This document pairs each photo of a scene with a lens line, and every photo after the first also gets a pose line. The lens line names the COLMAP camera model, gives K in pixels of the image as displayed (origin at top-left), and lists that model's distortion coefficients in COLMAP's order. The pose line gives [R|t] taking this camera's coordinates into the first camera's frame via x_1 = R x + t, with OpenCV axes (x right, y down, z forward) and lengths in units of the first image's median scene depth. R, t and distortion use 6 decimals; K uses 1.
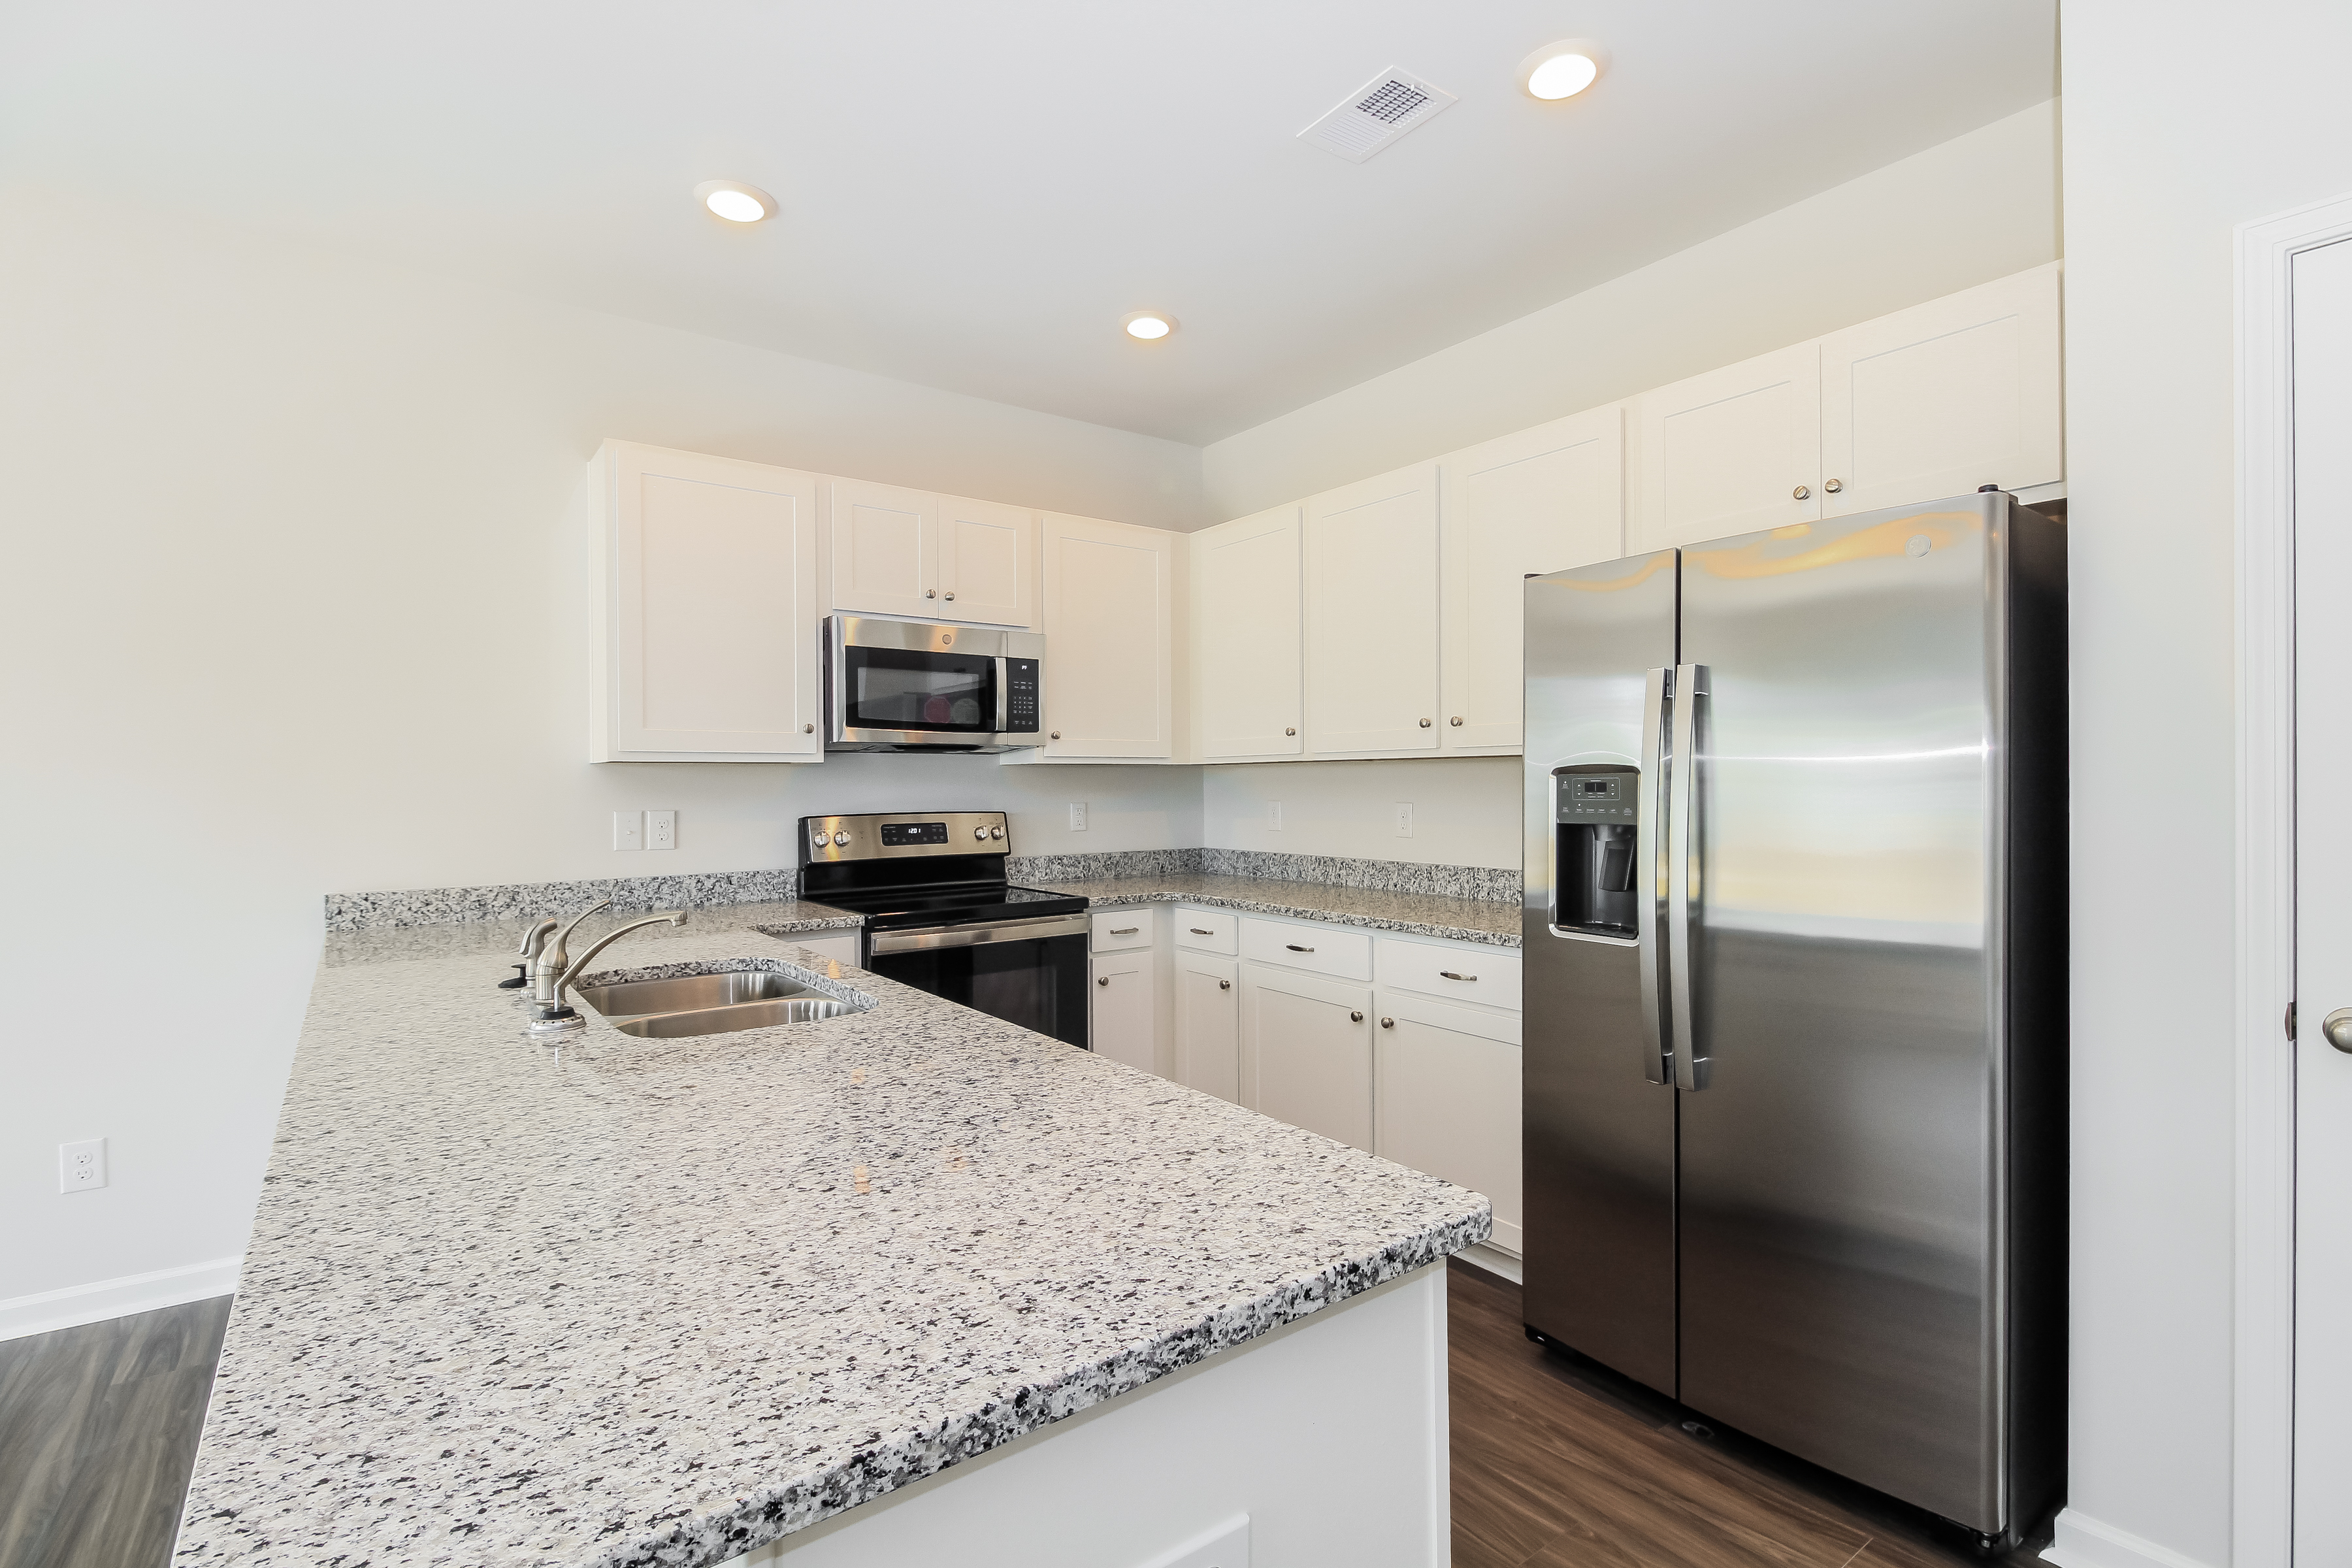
lens RADIAL K [[1071.0, 0, 1176.0], [0, 1071.0, 784.0], [0, 0, 1]] dist [0.000245, 0.000022]
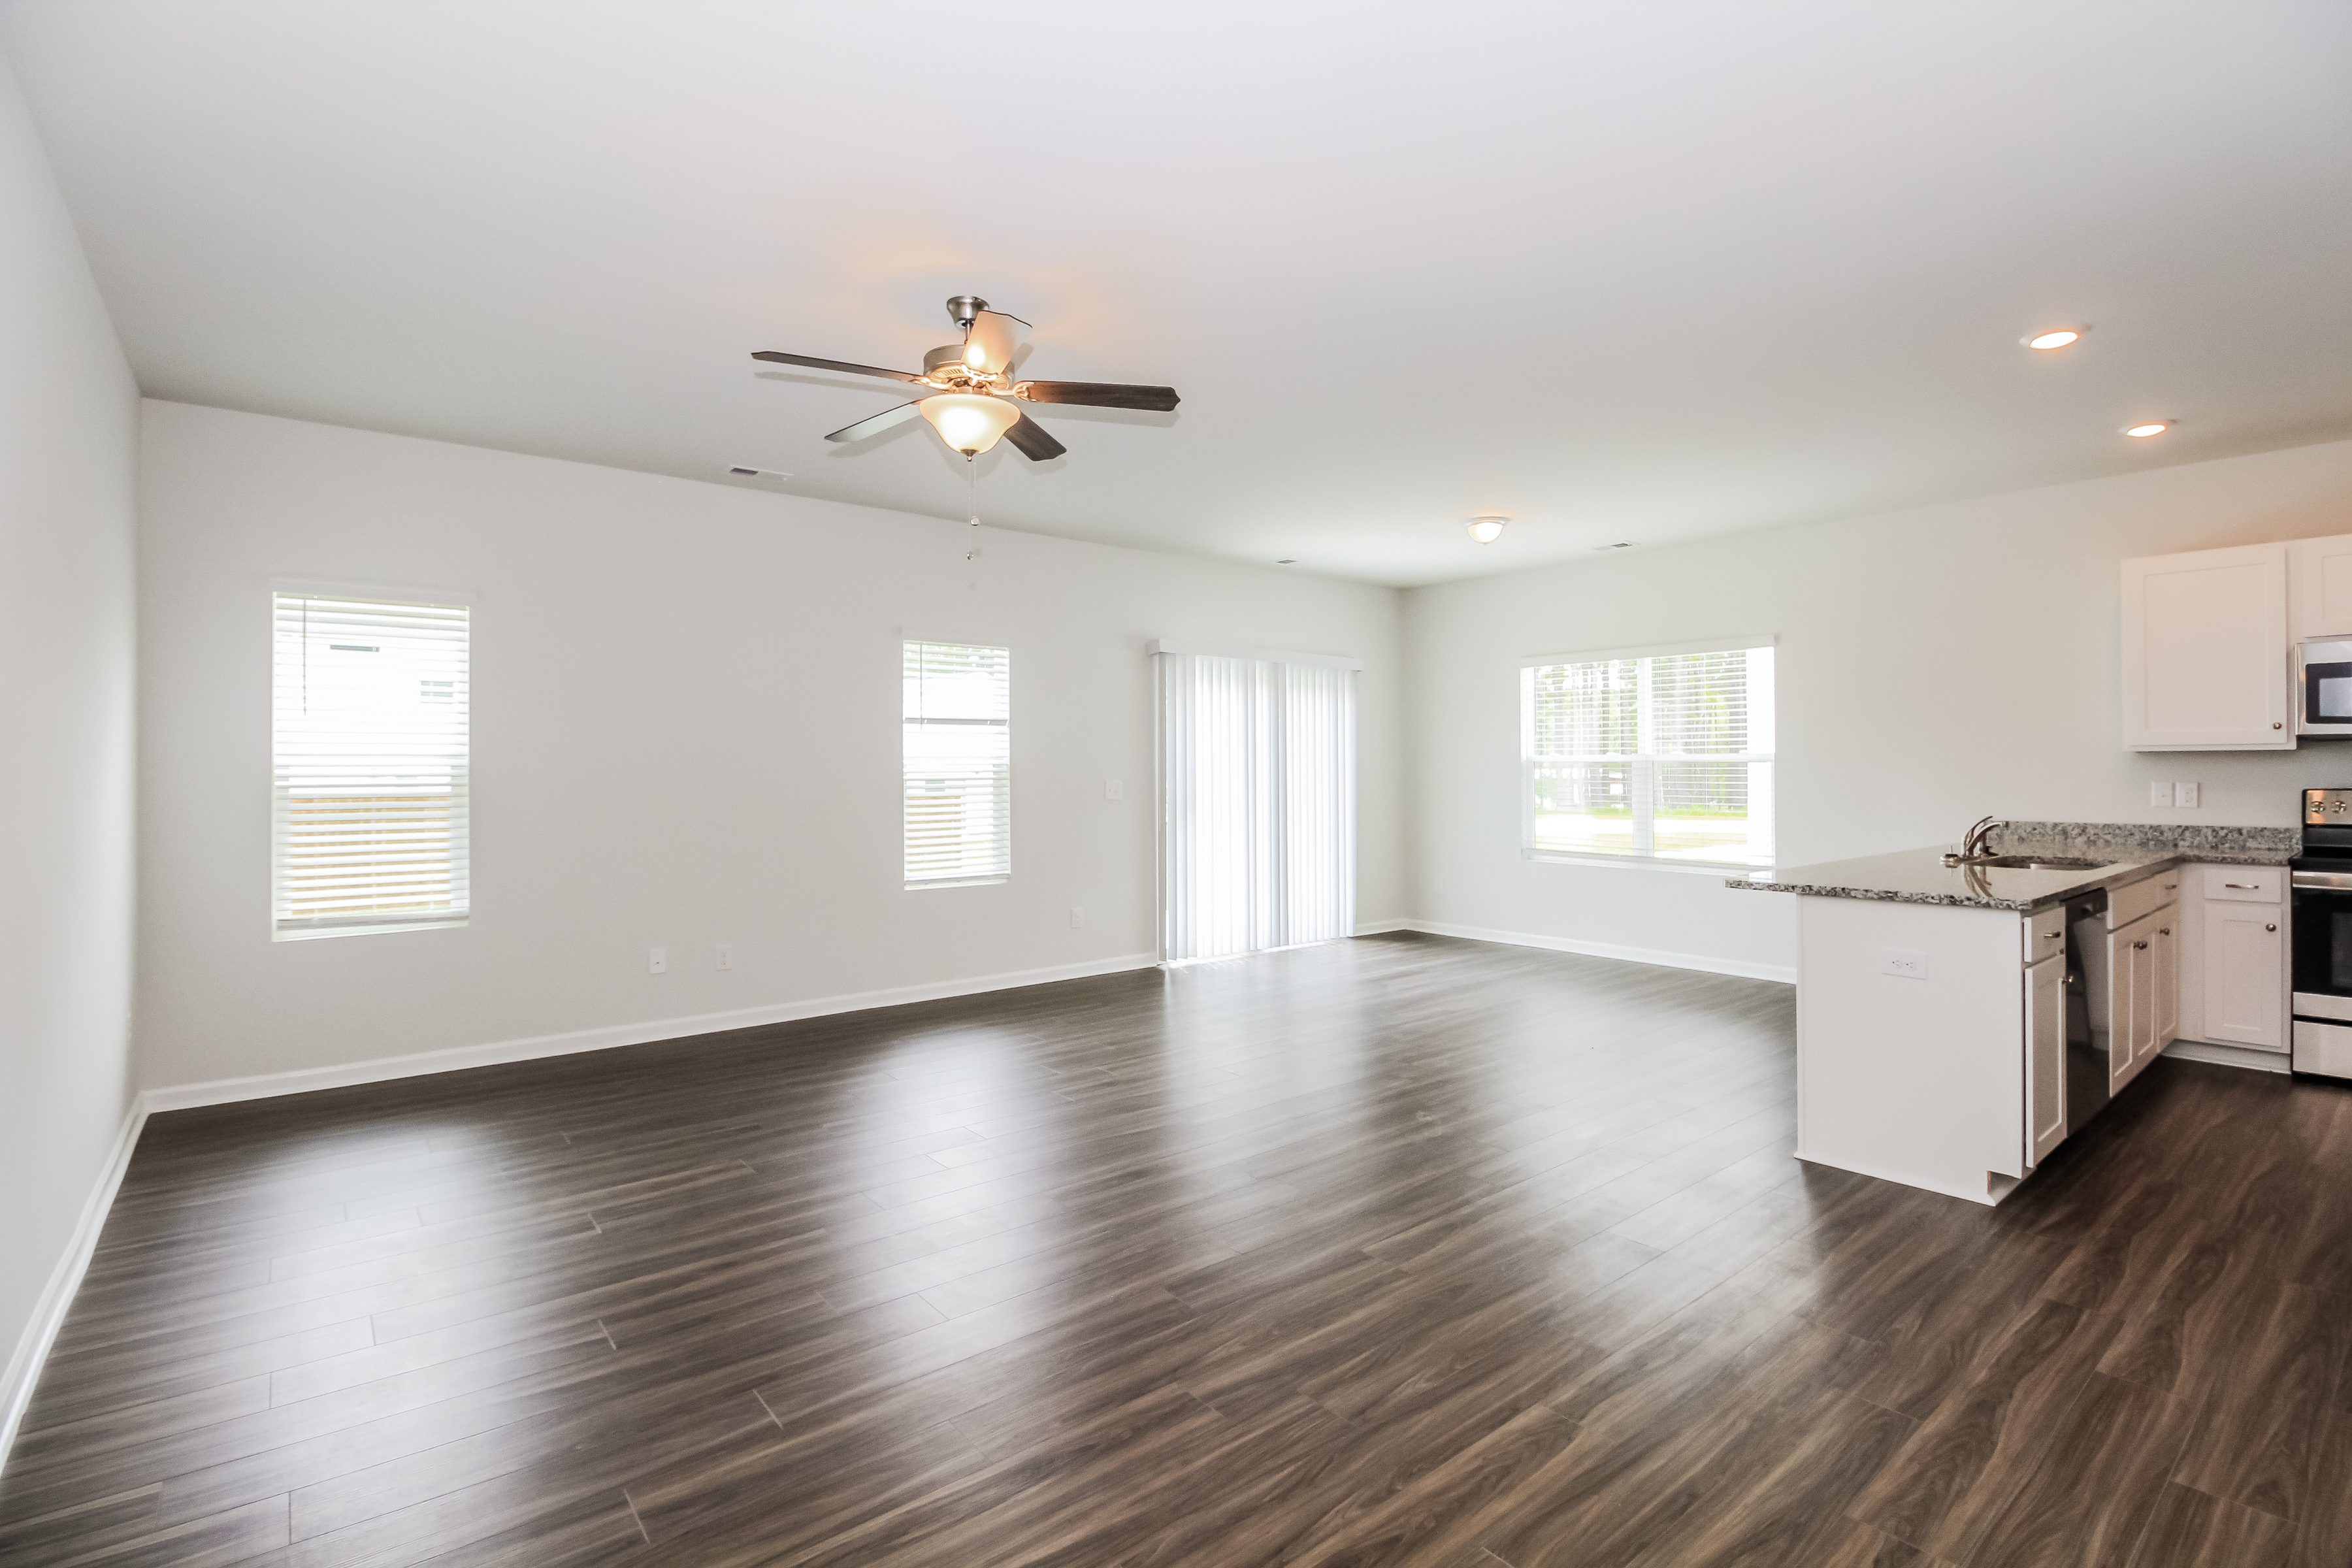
lens RADIAL K [[1102.8, 0, 1176.0], [0, 1102.8, 784.0], [0, 0, 1]] dist [-0.000531, -0.000123]
pose [[0.034760, 0.023197, -0.999126, 1.048457], [-0.001426, 0.999731, 0.023162, -0.006593], [0.999395, 0.000619, 0.034784, -0.493013]]
